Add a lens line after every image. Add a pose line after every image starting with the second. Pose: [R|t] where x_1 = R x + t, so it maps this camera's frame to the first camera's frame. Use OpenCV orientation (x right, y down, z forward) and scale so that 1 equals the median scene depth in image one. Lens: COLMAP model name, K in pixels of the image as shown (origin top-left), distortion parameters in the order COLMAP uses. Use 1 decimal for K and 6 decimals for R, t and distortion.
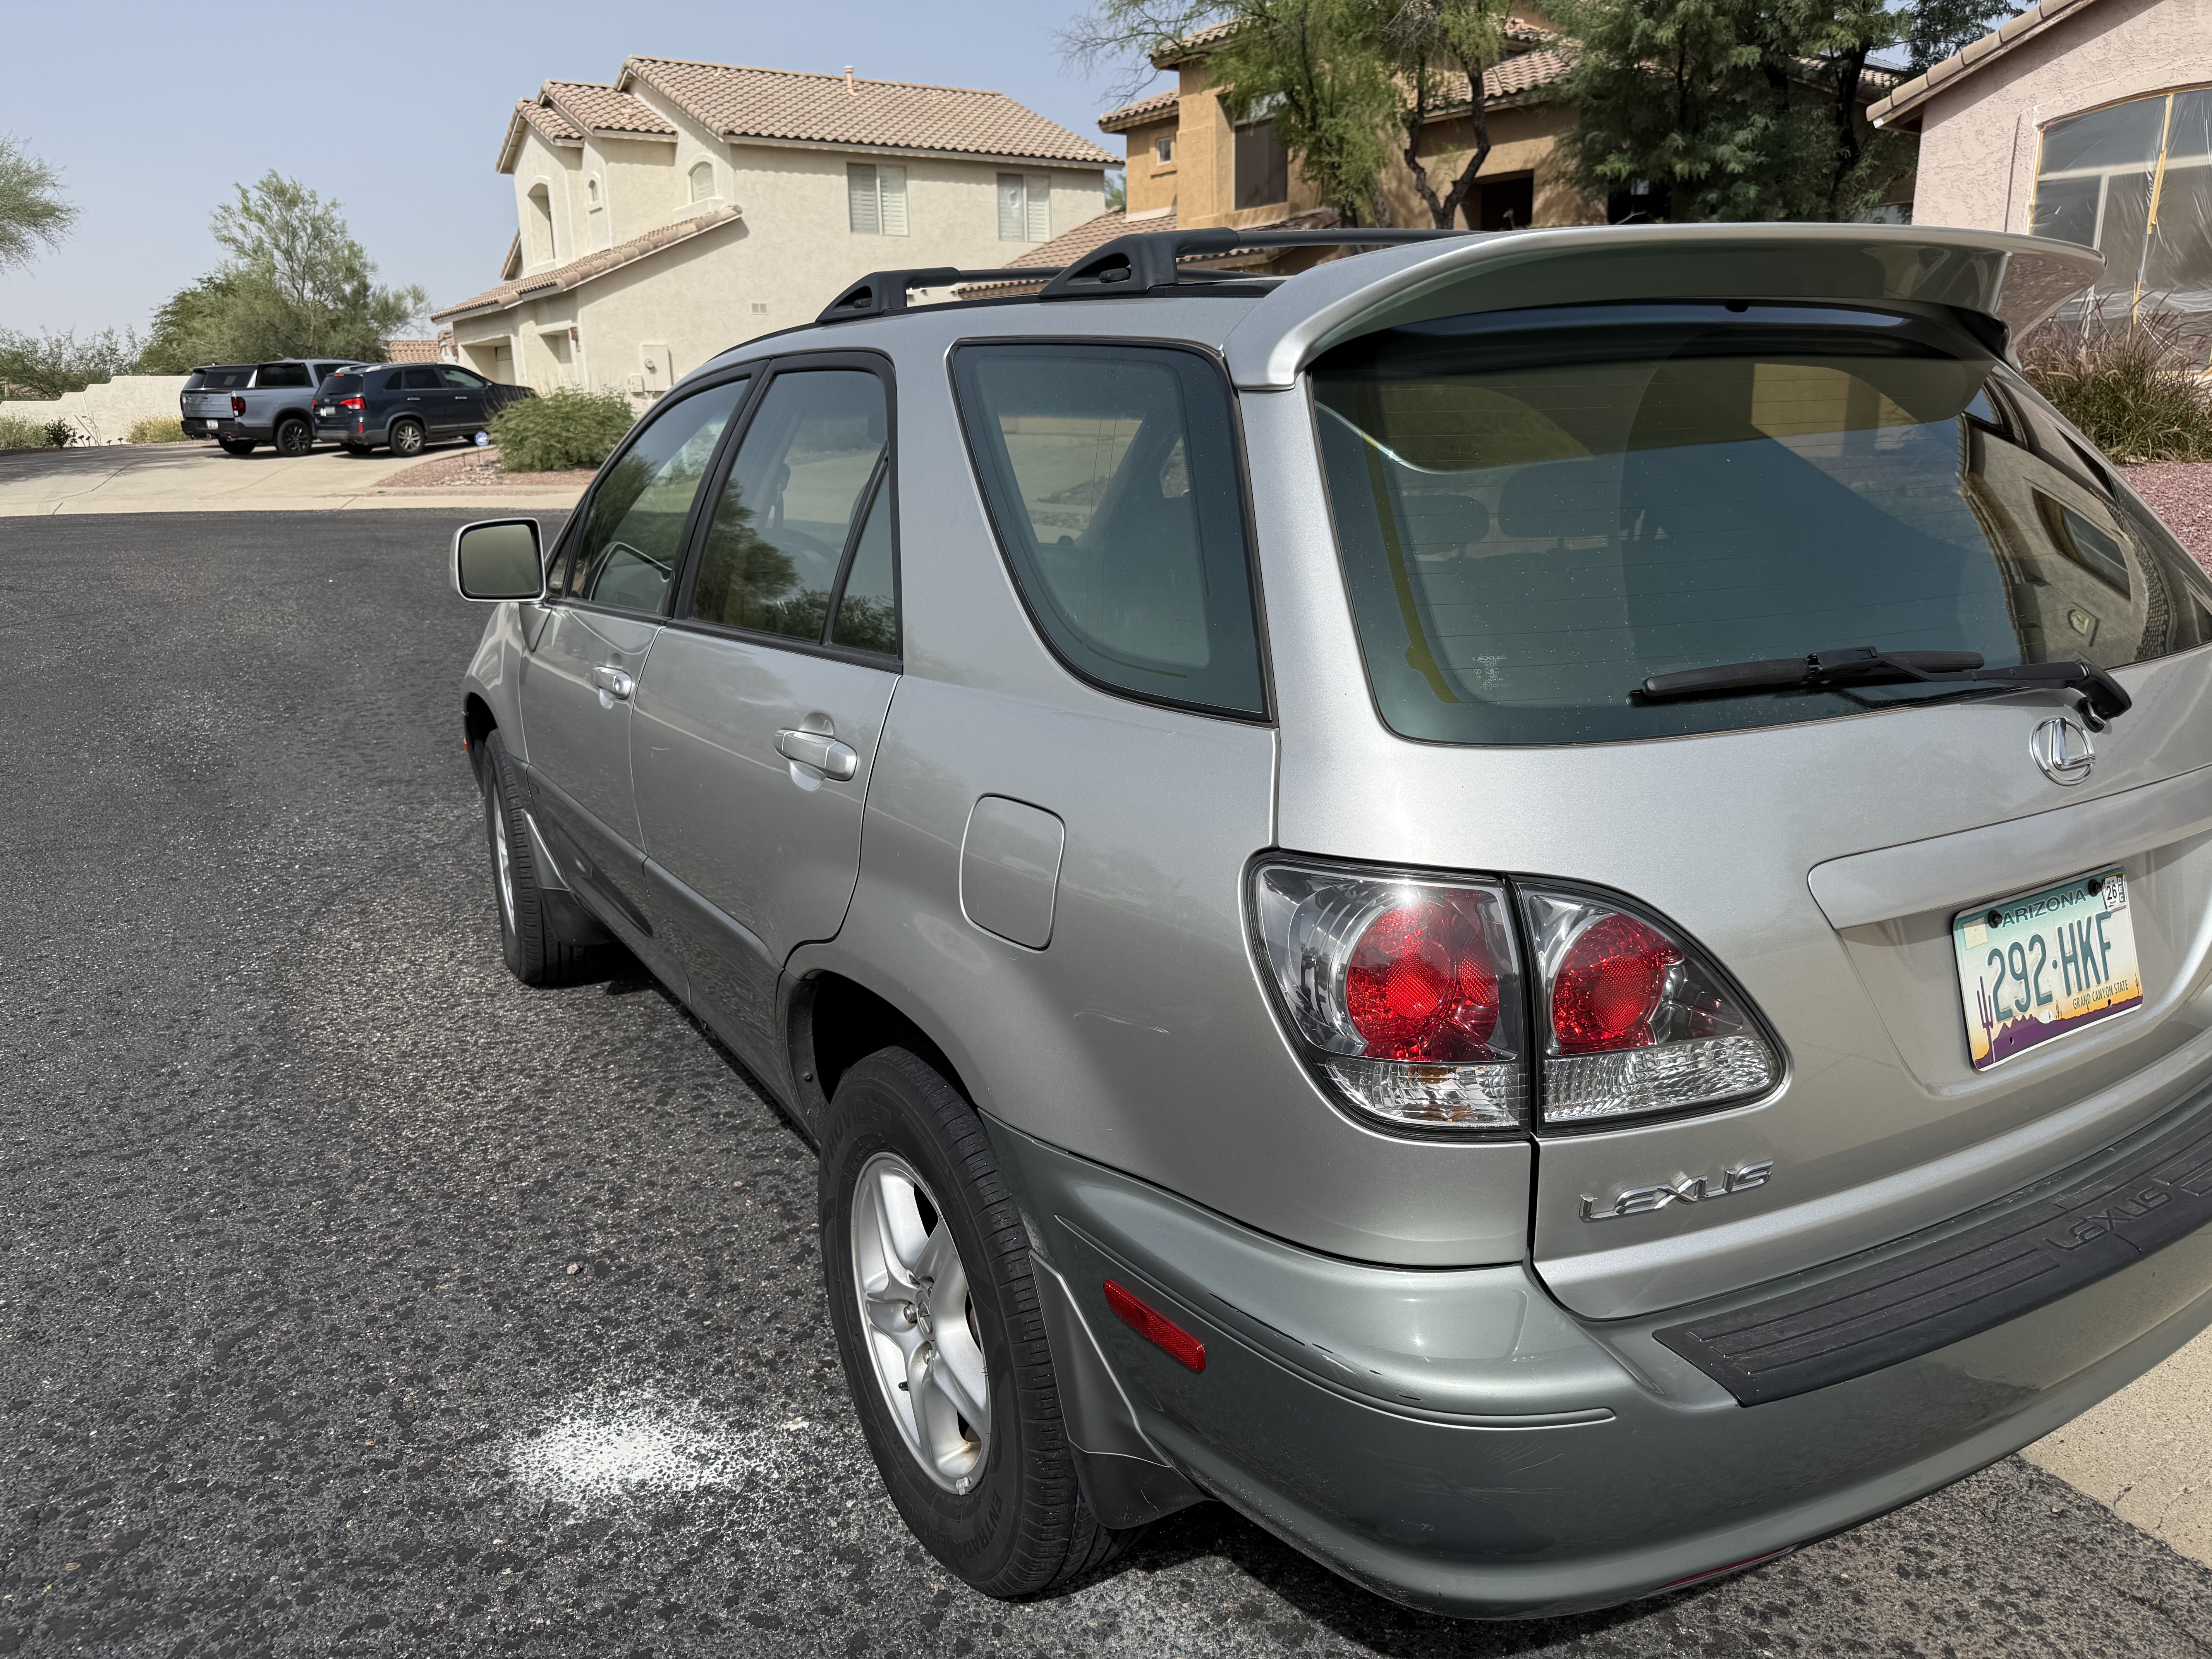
lens RADIAL K [[1543.3, 0, 1085.5], [0, 1543.3, 847.9], [0, 0, 1]] dist [0.006840, -0.010662]
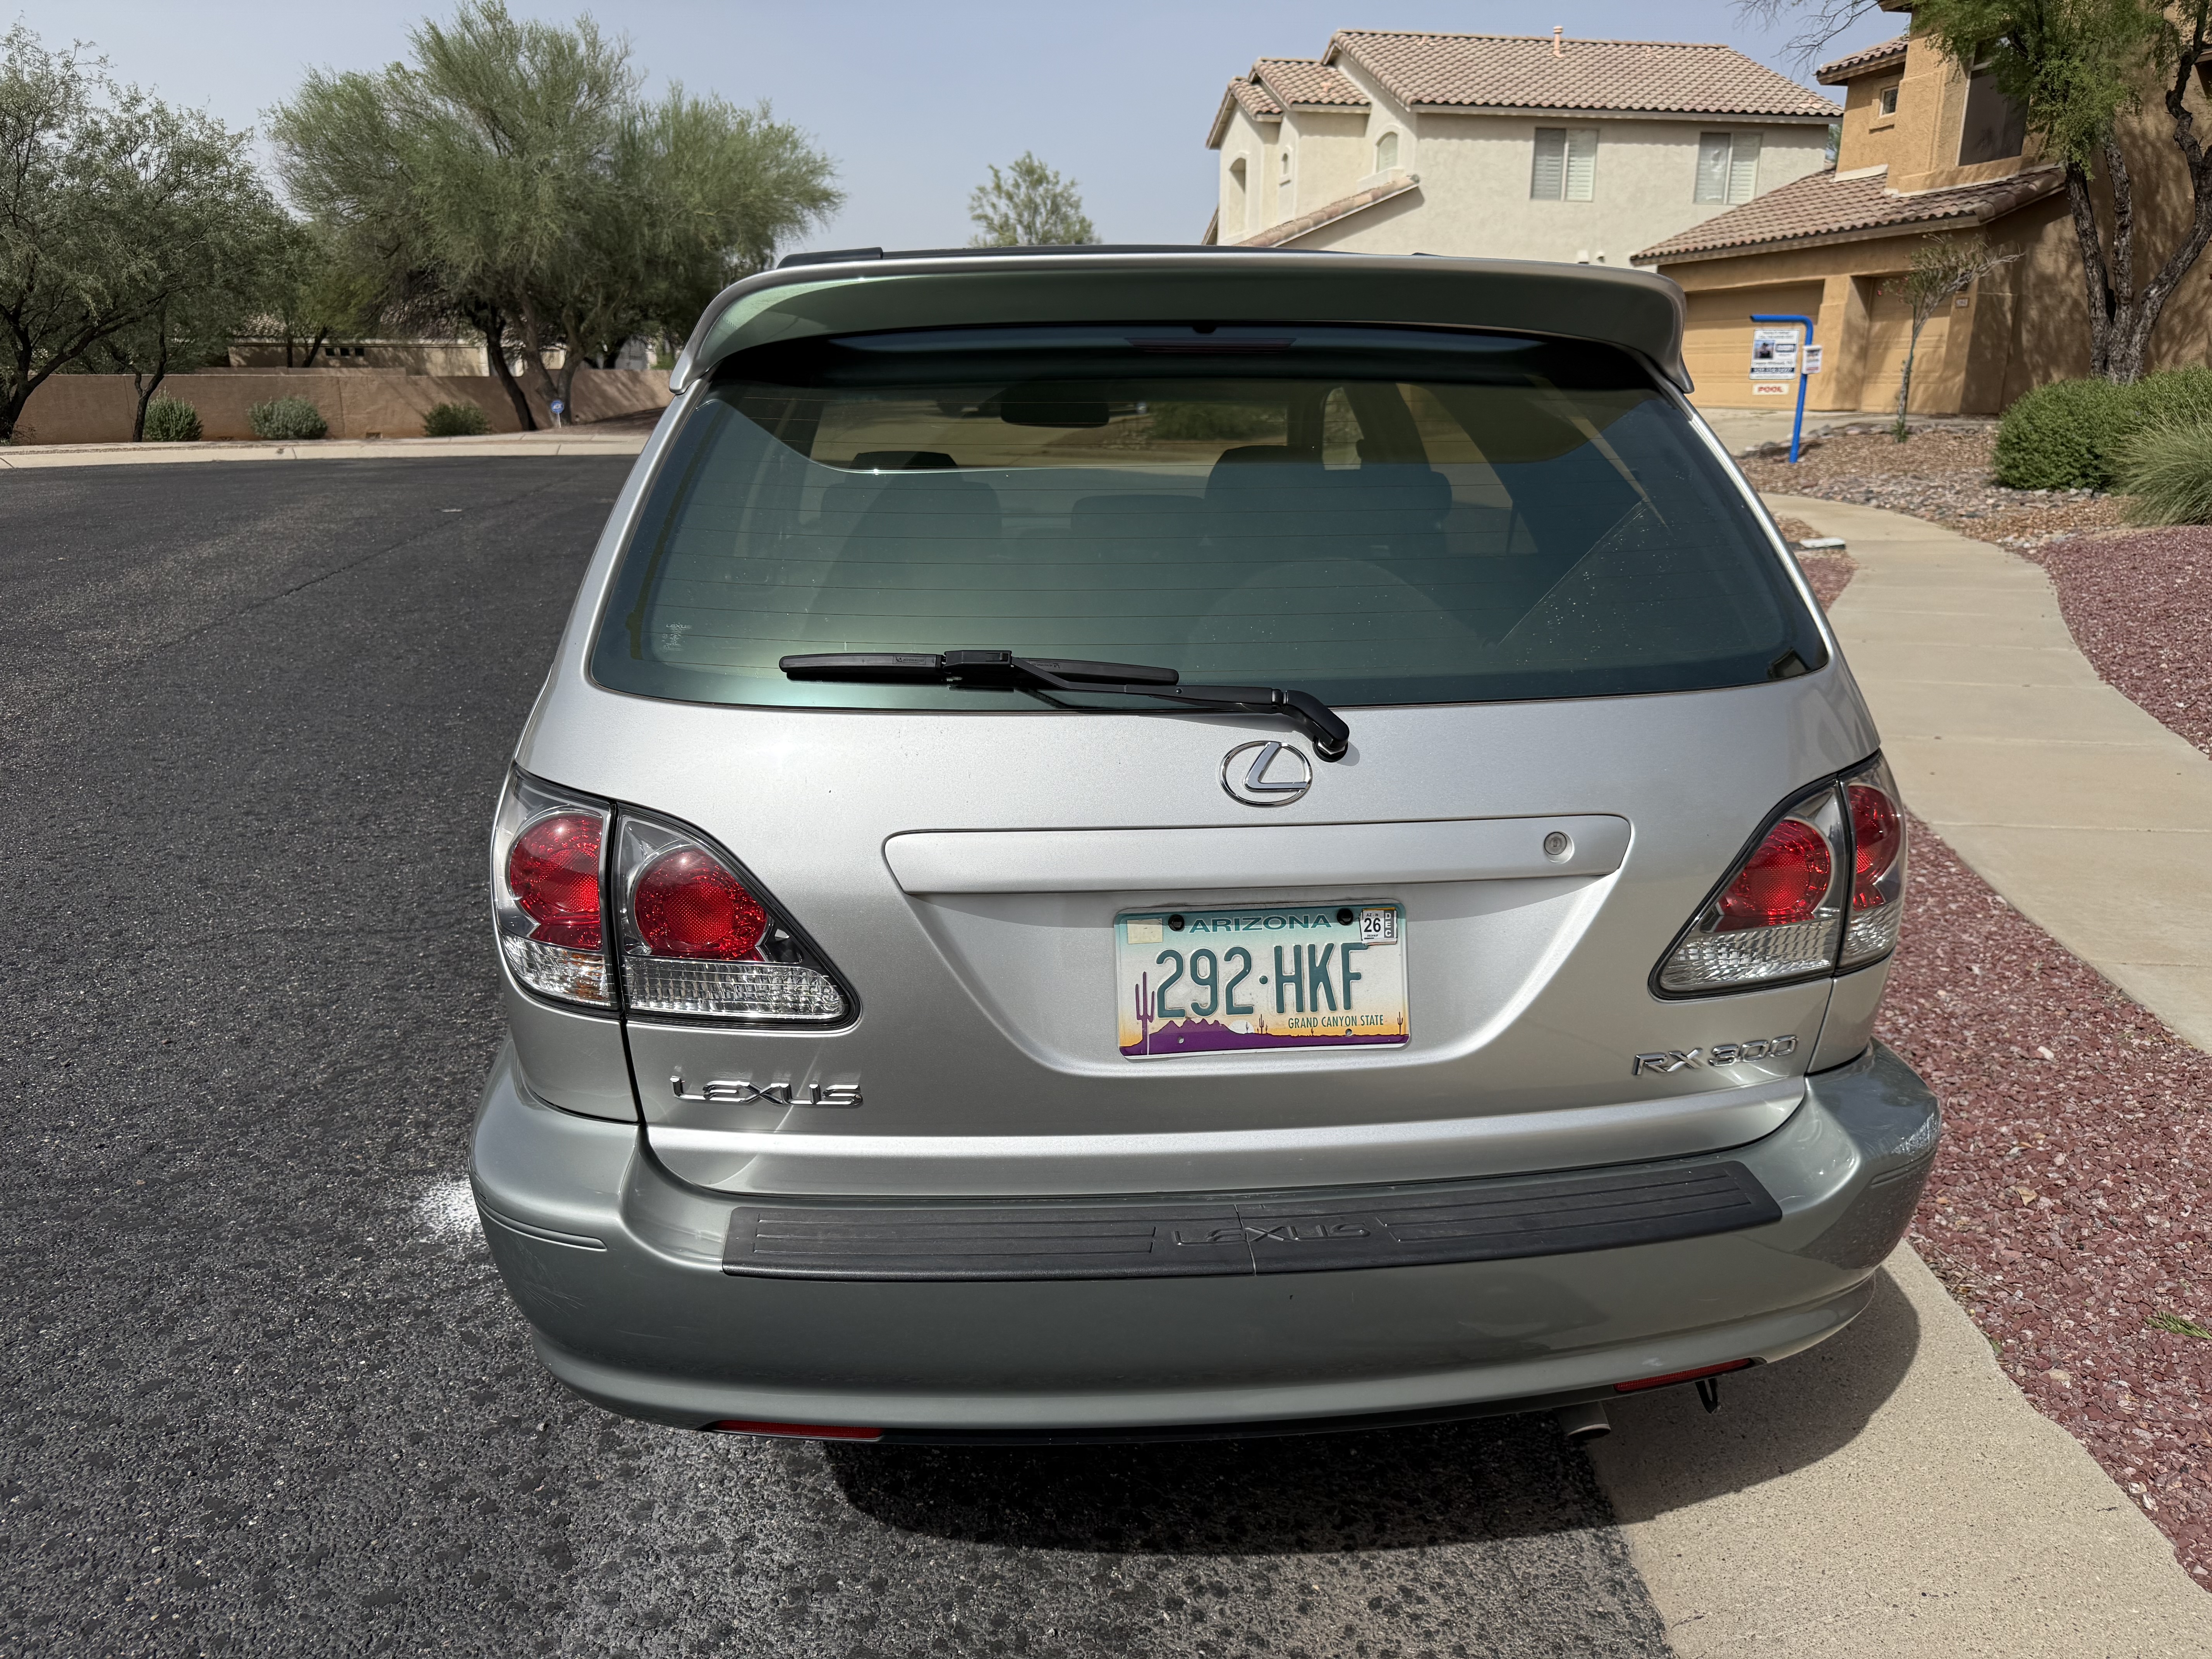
lens RADIAL K [[1543.3, 0, 1100.4], [0, 1543.3, 841.5], [0, 0, 1]] dist [0.006840, -0.010662]
pose [[0.911735, 0.140601, -0.385968, 0.035822], [-0.134726, 0.989976, 0.042379, -0.001739], [0.388058, 0.013361, 0.921538, 0.000622]]
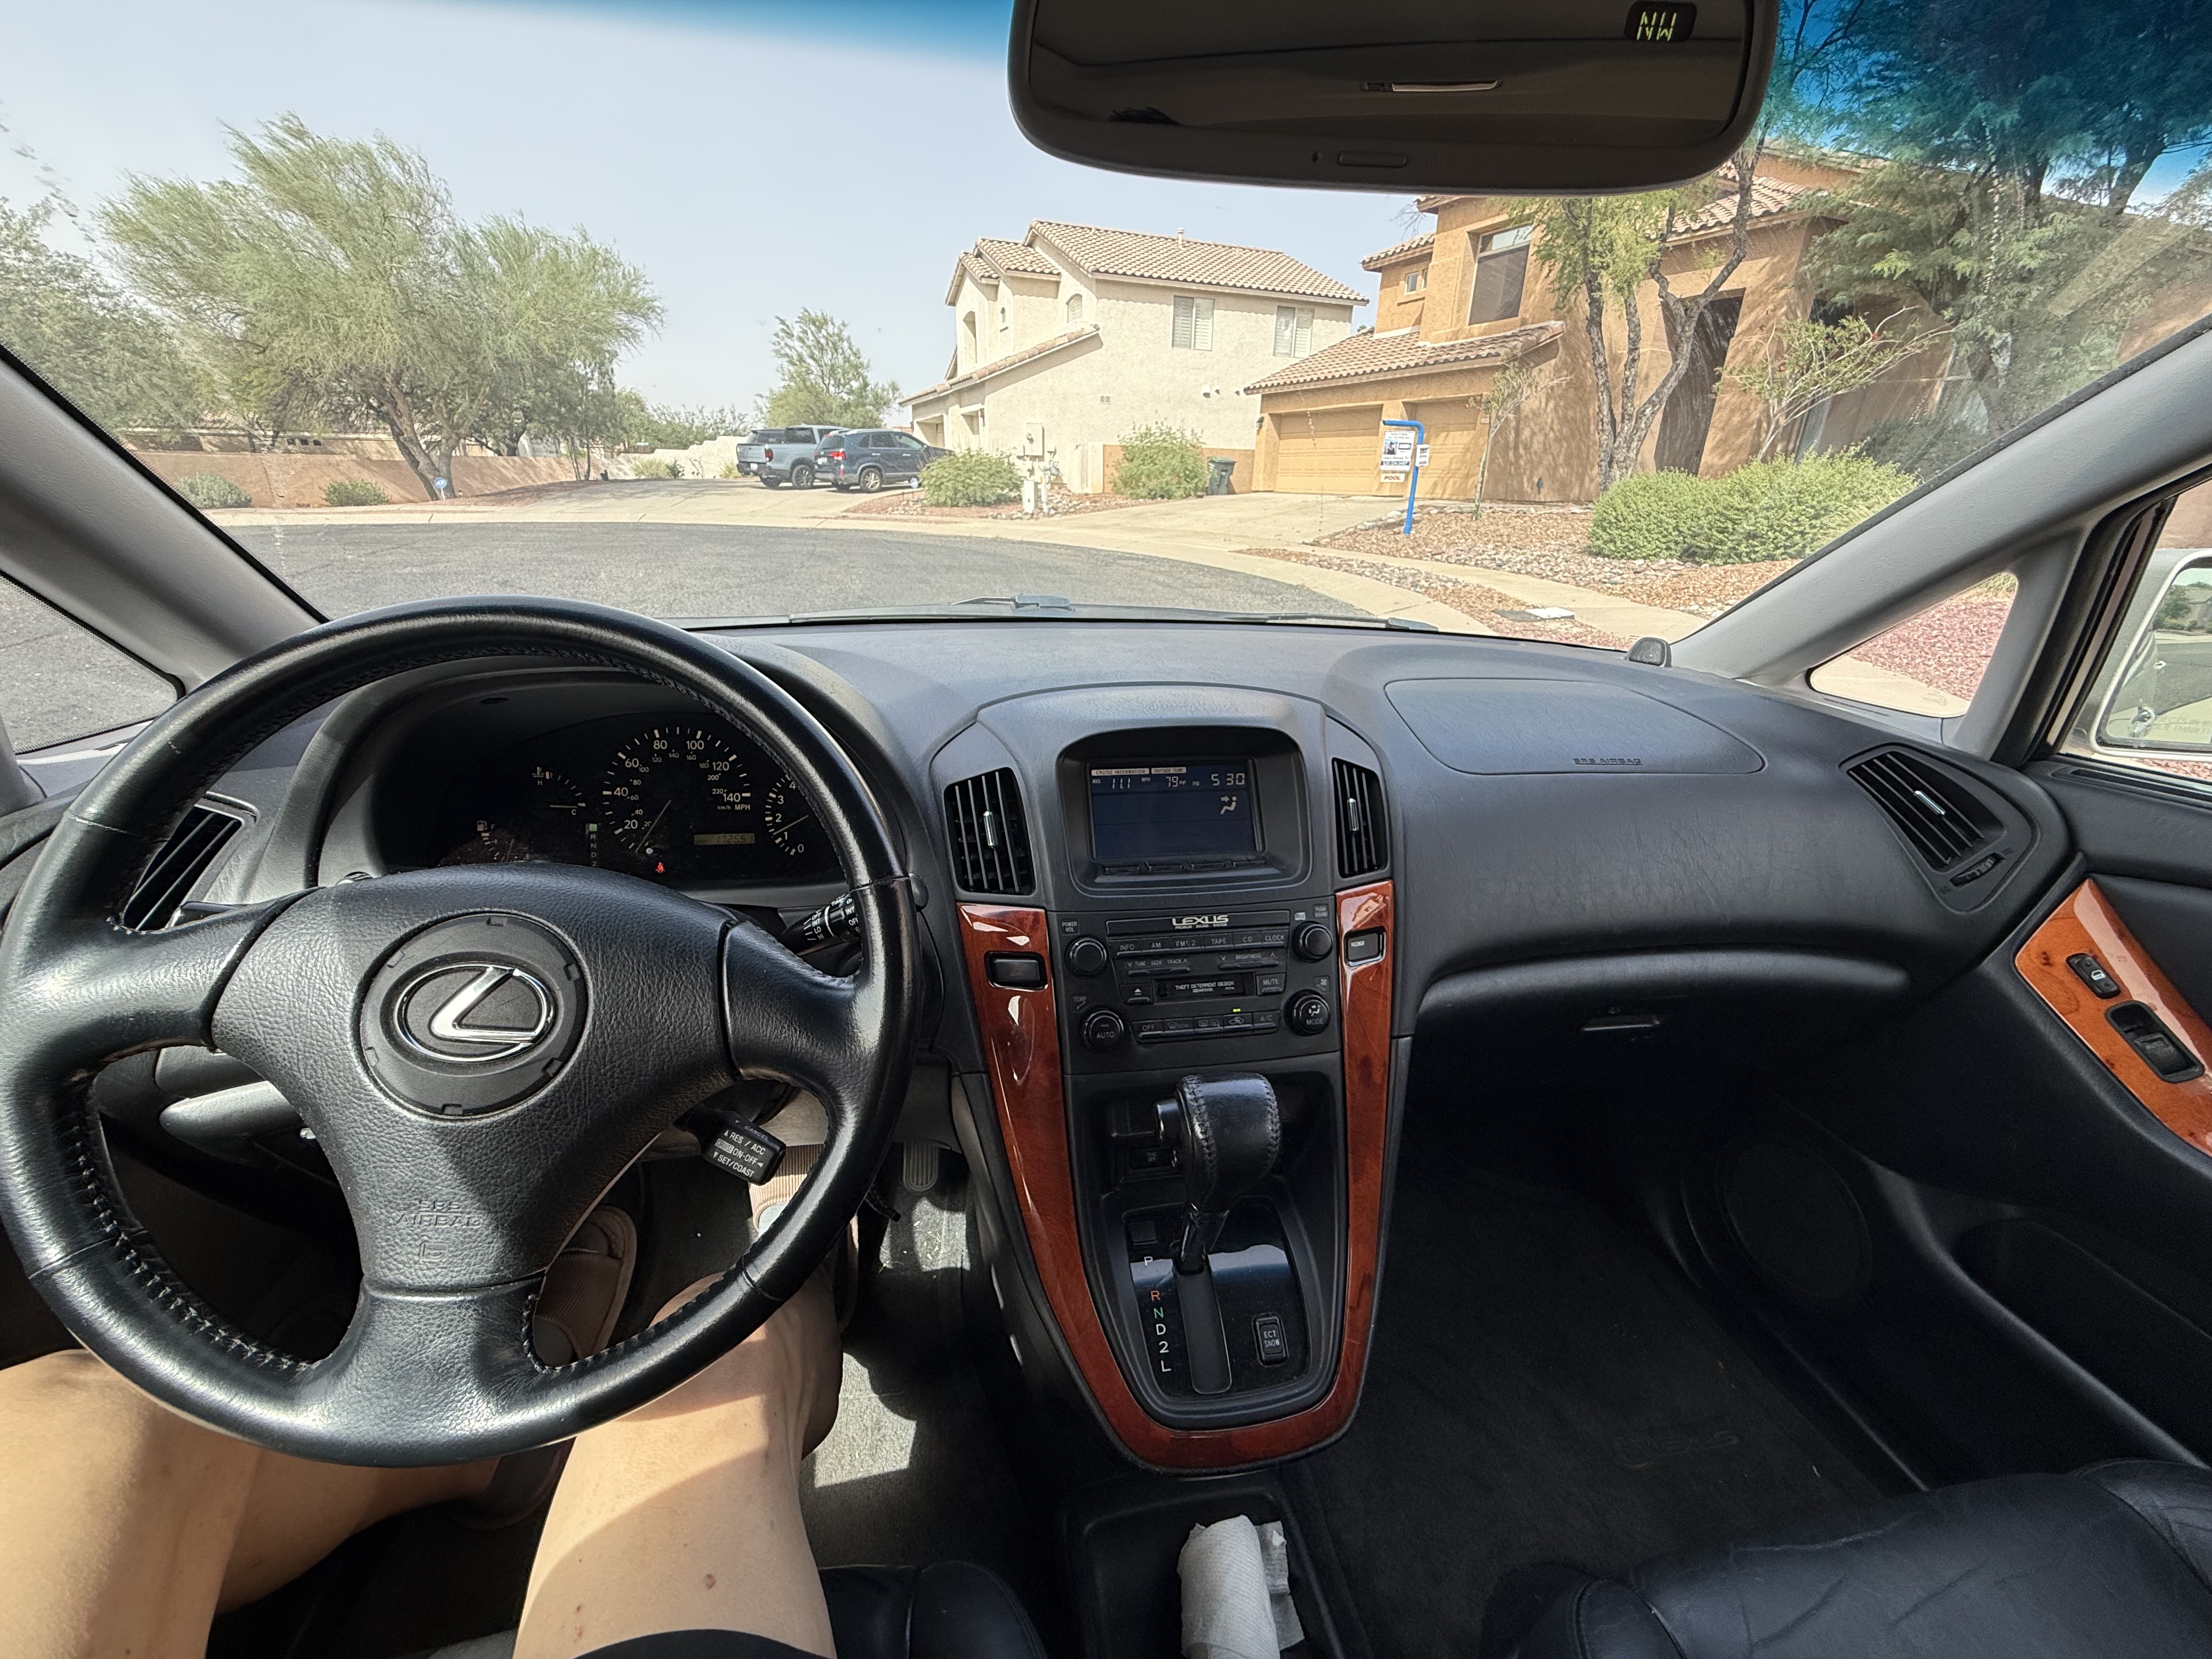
lens RADIAL K [[886.3, 0, 1122.5], [0, 886.3, 835.6], [0, 0, 1]] dist [-0.002576, -0.001341]
pose [[0.983173, 0.102673, -0.151096, -0.026855], [-0.086249, 0.990013, 0.111517, -0.035915], [0.161037, -0.096608, 0.982209, 0.140592]]
